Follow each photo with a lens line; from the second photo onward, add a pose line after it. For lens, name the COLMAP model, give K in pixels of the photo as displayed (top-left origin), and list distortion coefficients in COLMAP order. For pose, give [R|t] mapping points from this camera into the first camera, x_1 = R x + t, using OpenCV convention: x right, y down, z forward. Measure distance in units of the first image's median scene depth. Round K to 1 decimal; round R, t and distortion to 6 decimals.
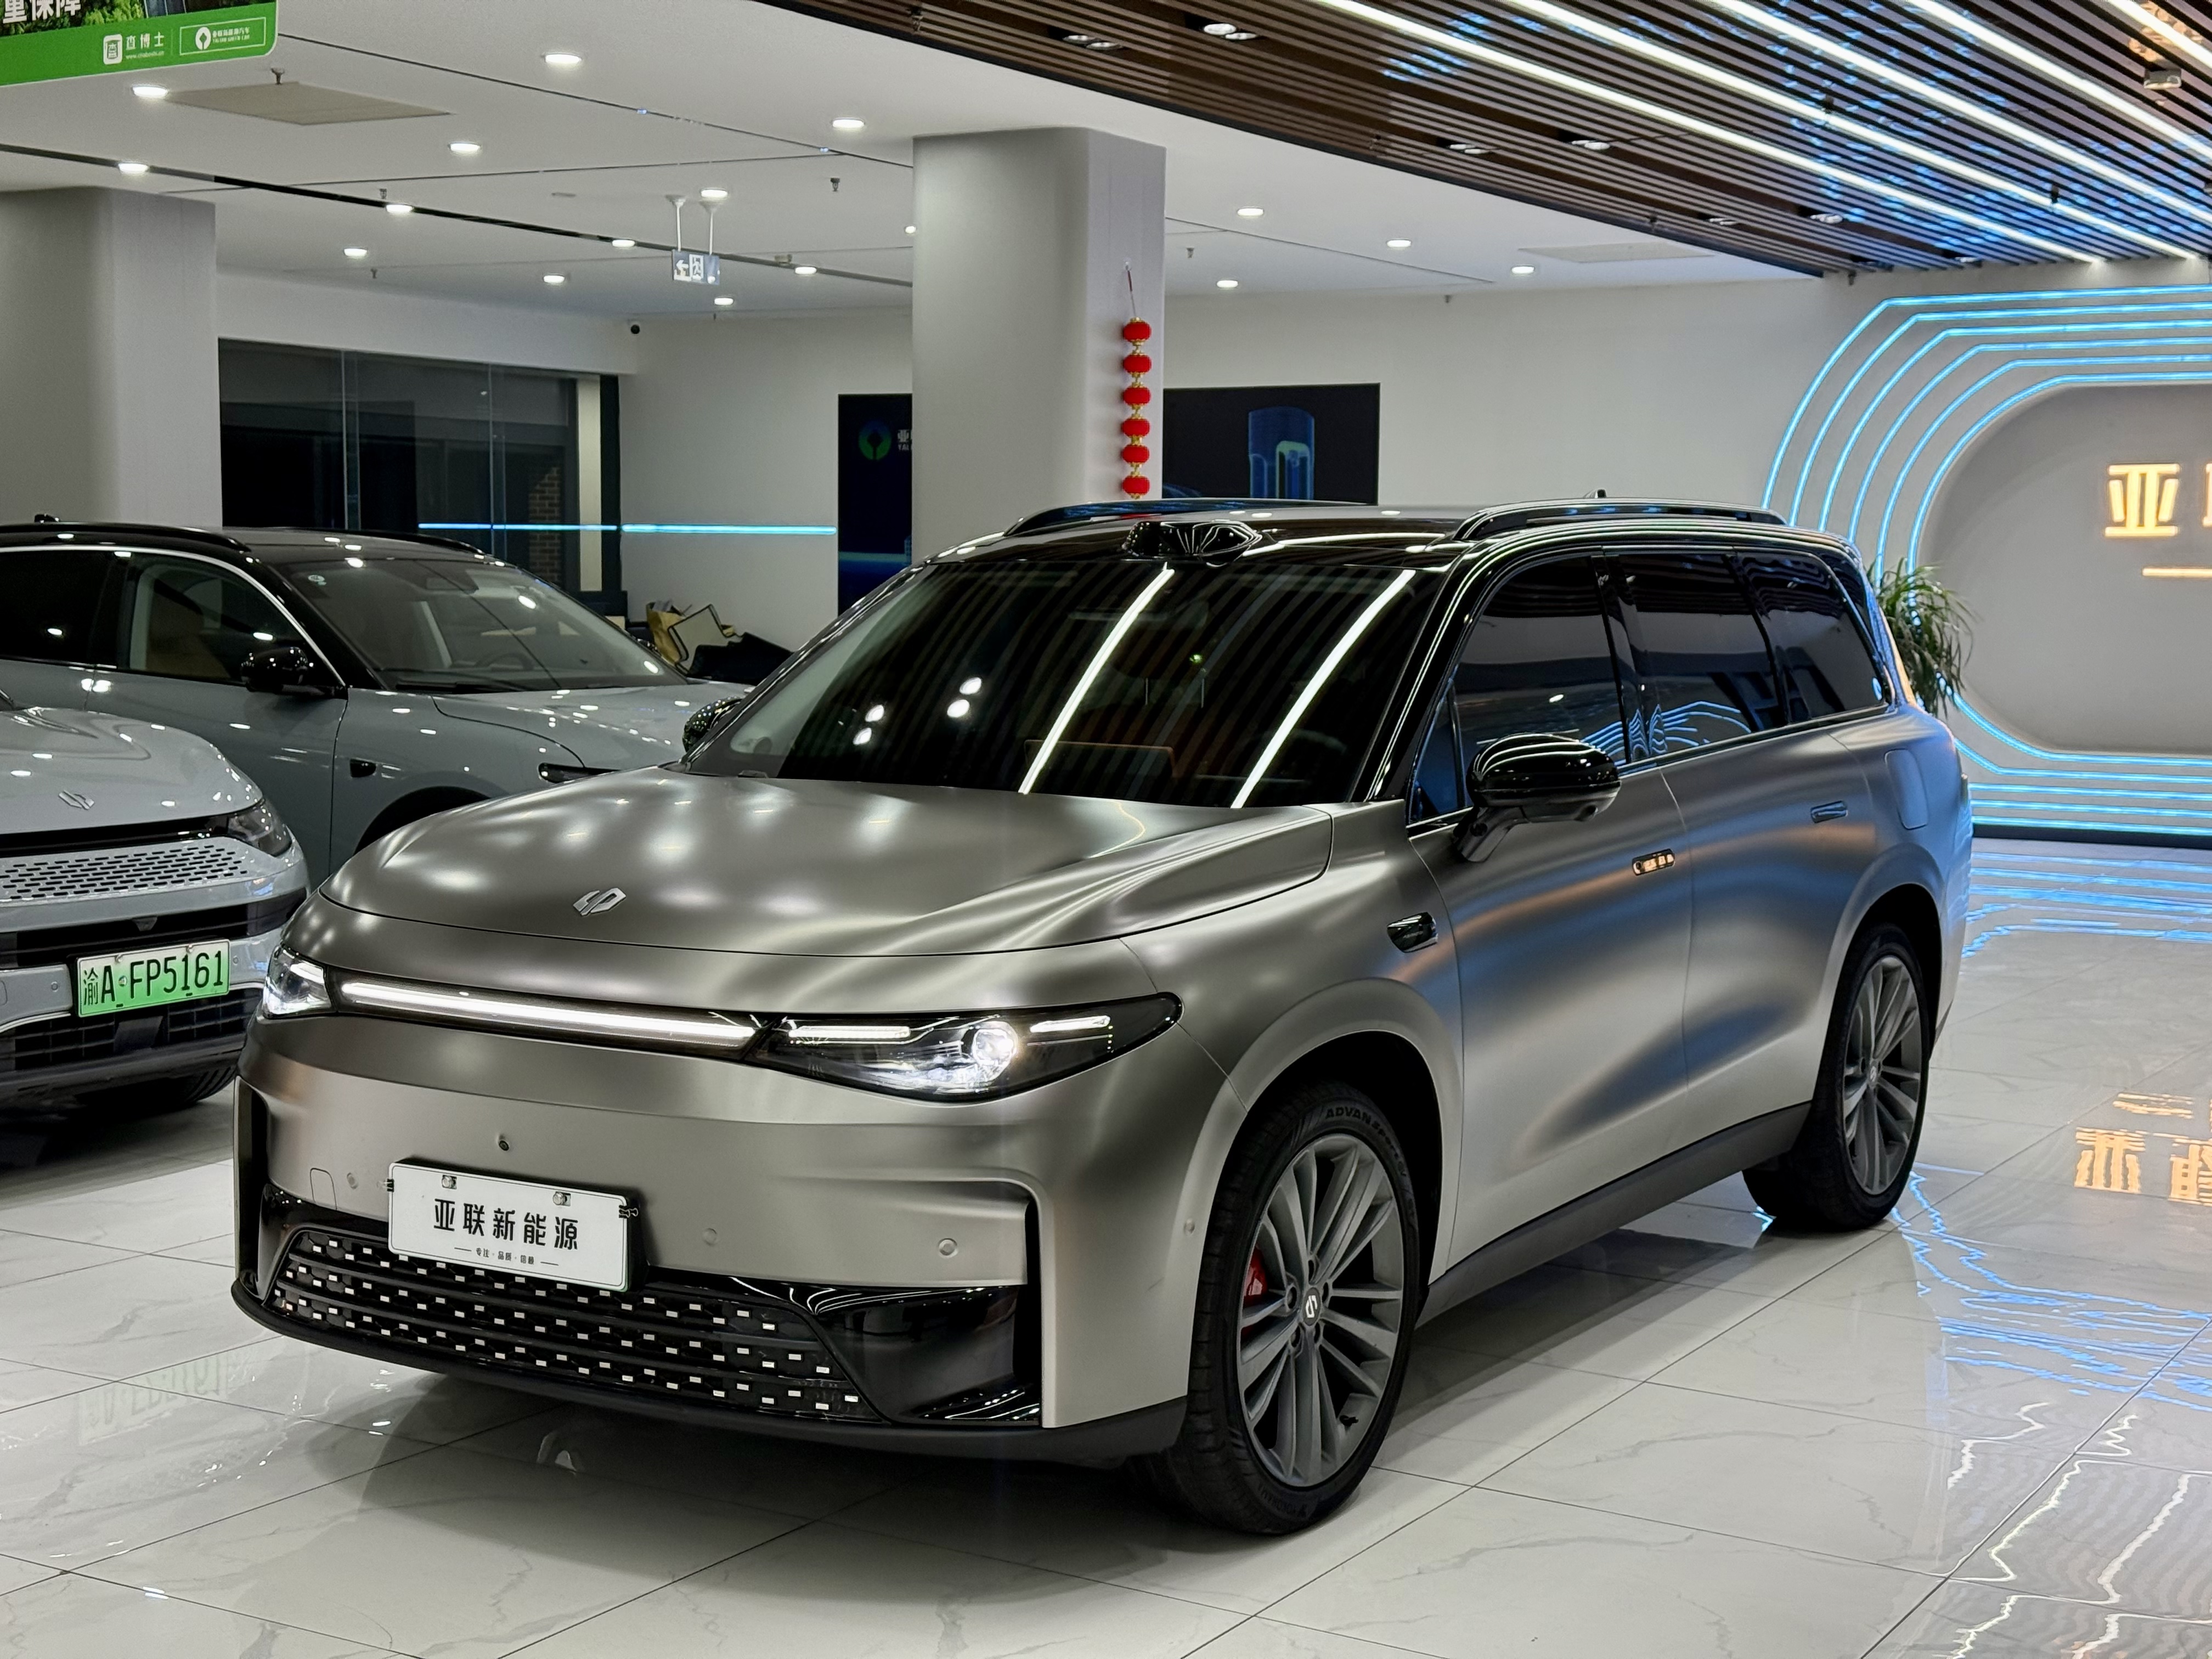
lens RADIAL K [[3083.5, 0, 1114.5], [0, 3083.5, 832.5], [0, 0, 1]] dist [0.132194, 0.000000]
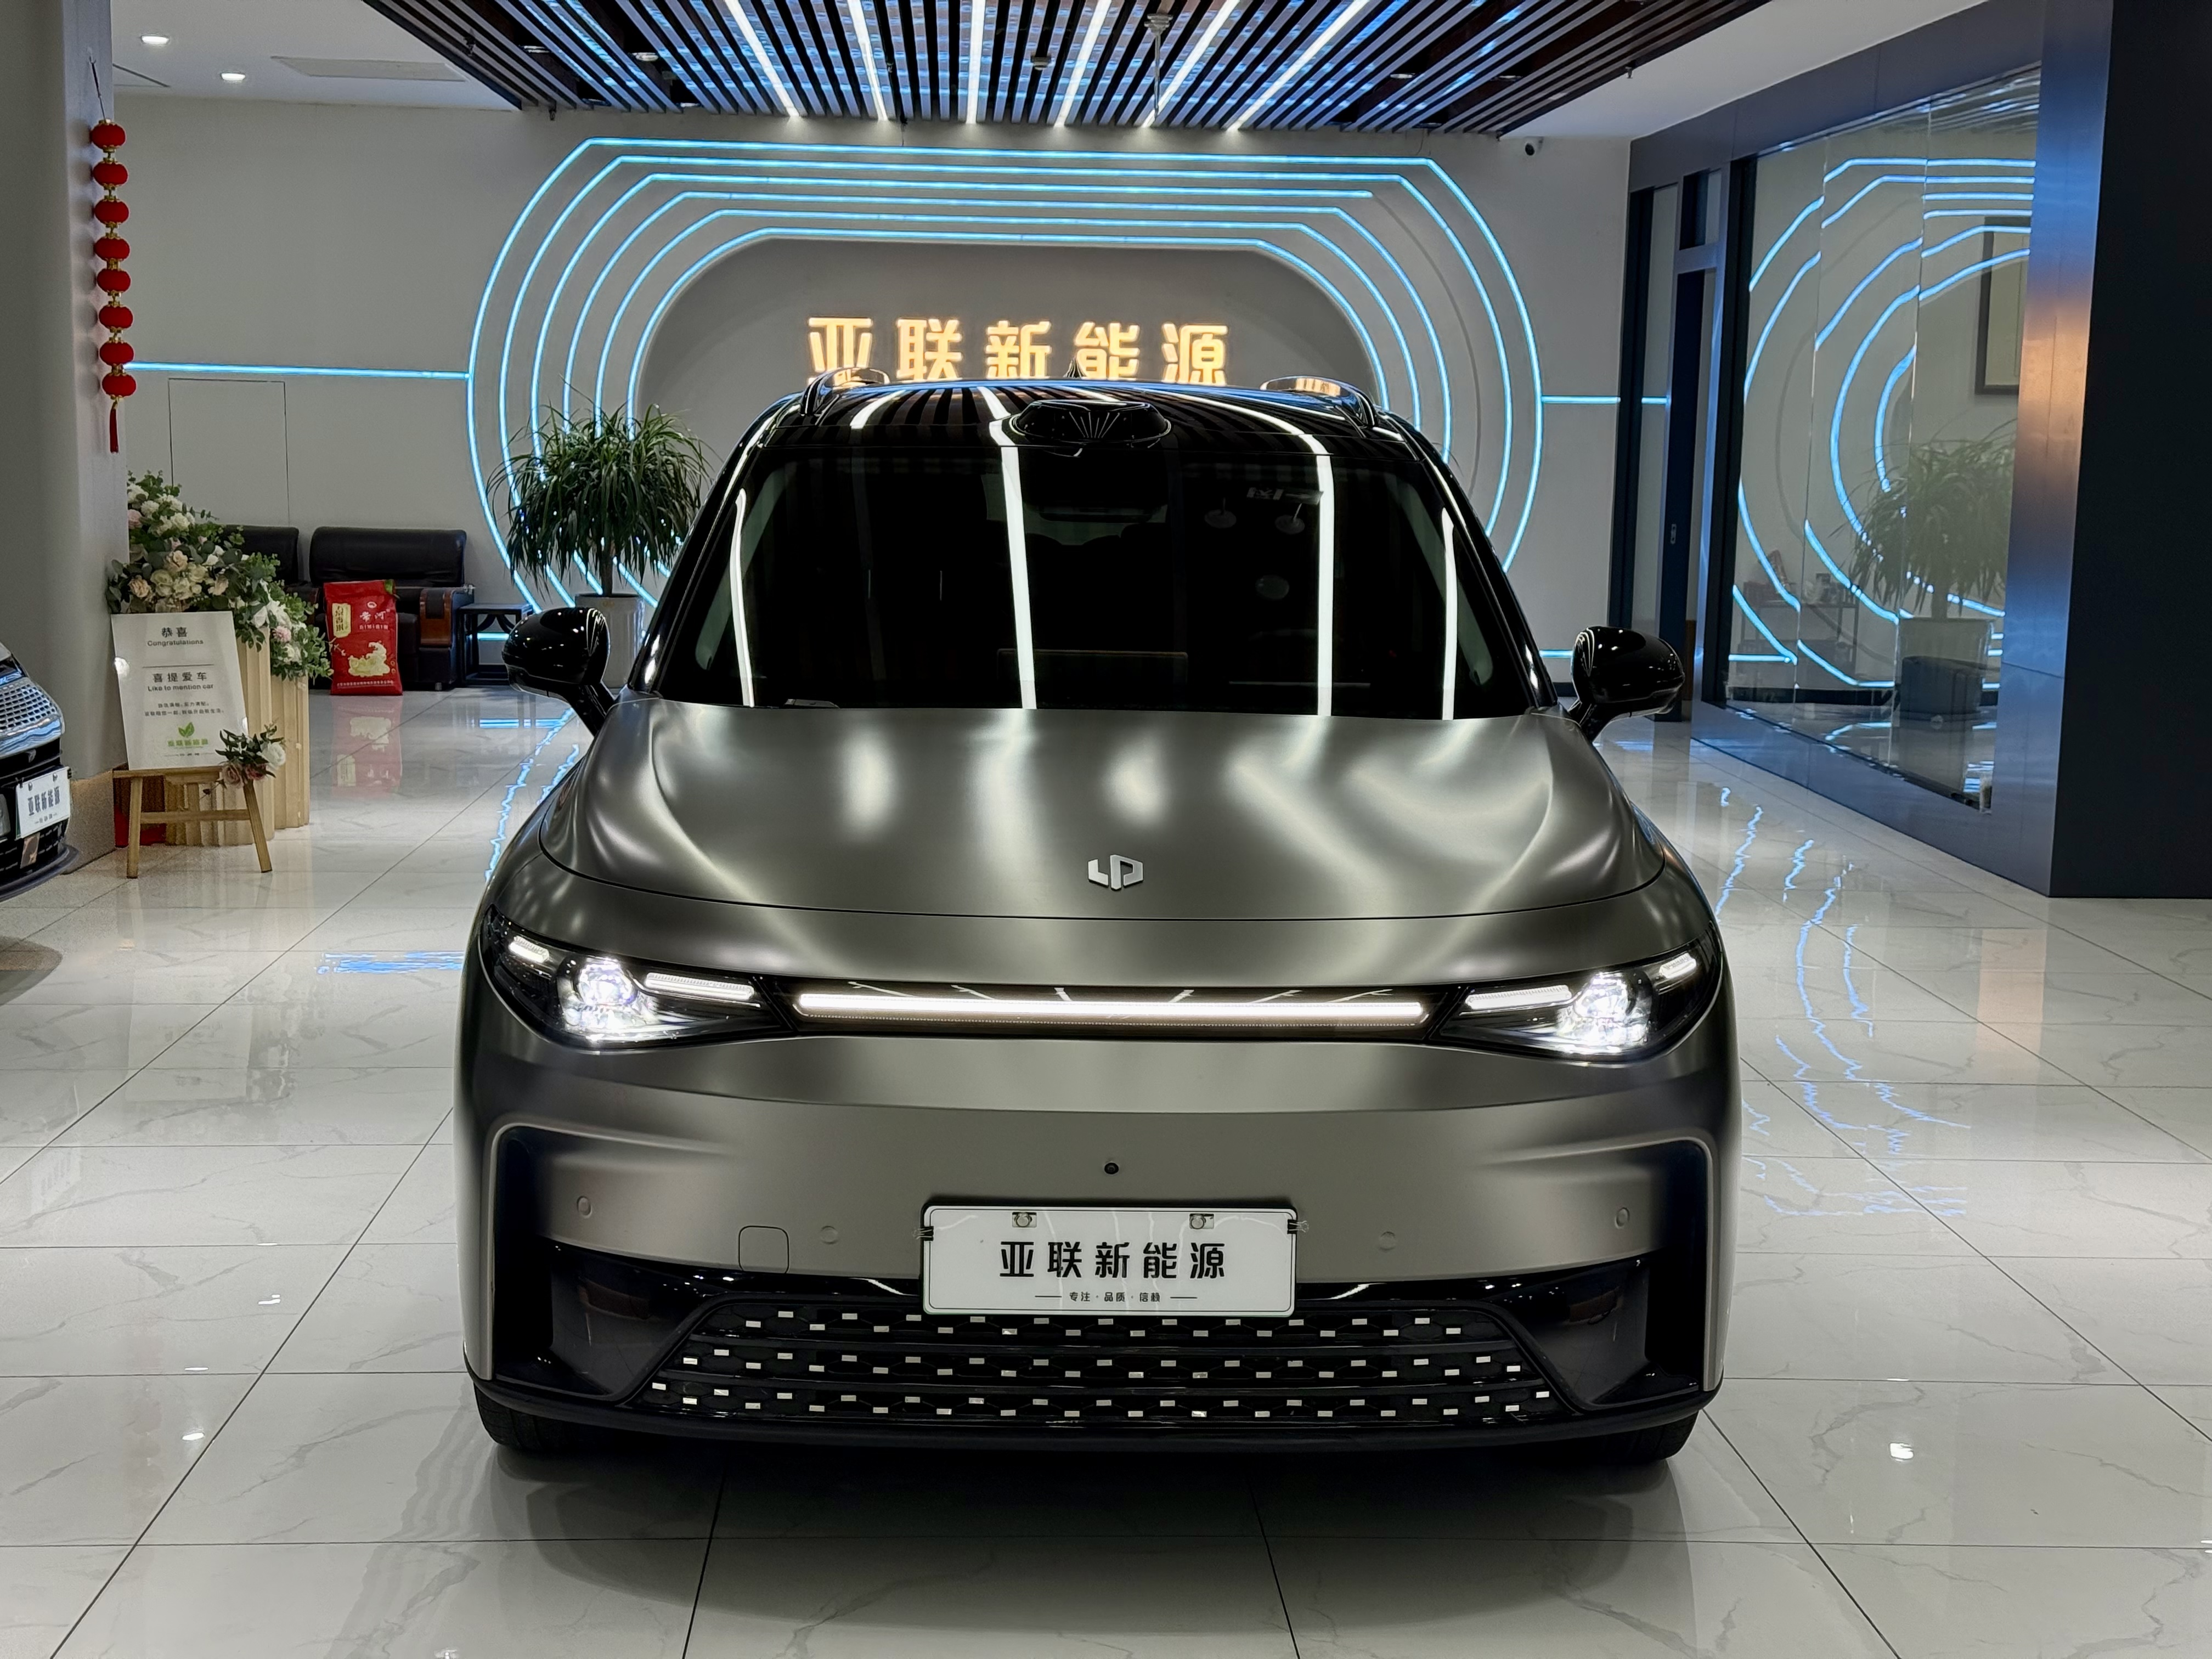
lens RADIAL K [[3083.5, 0, 1098.9], [0, 3083.5, 838.4], [0, 0, 1]] dist [0.132194, 0.000000]
pose [[0.828031, -0.072159, 0.556020, -0.656514], [0.039256, 0.996711, 0.070891, -0.048428], [-0.559307, -0.036873, 0.828140, 0.304394]]
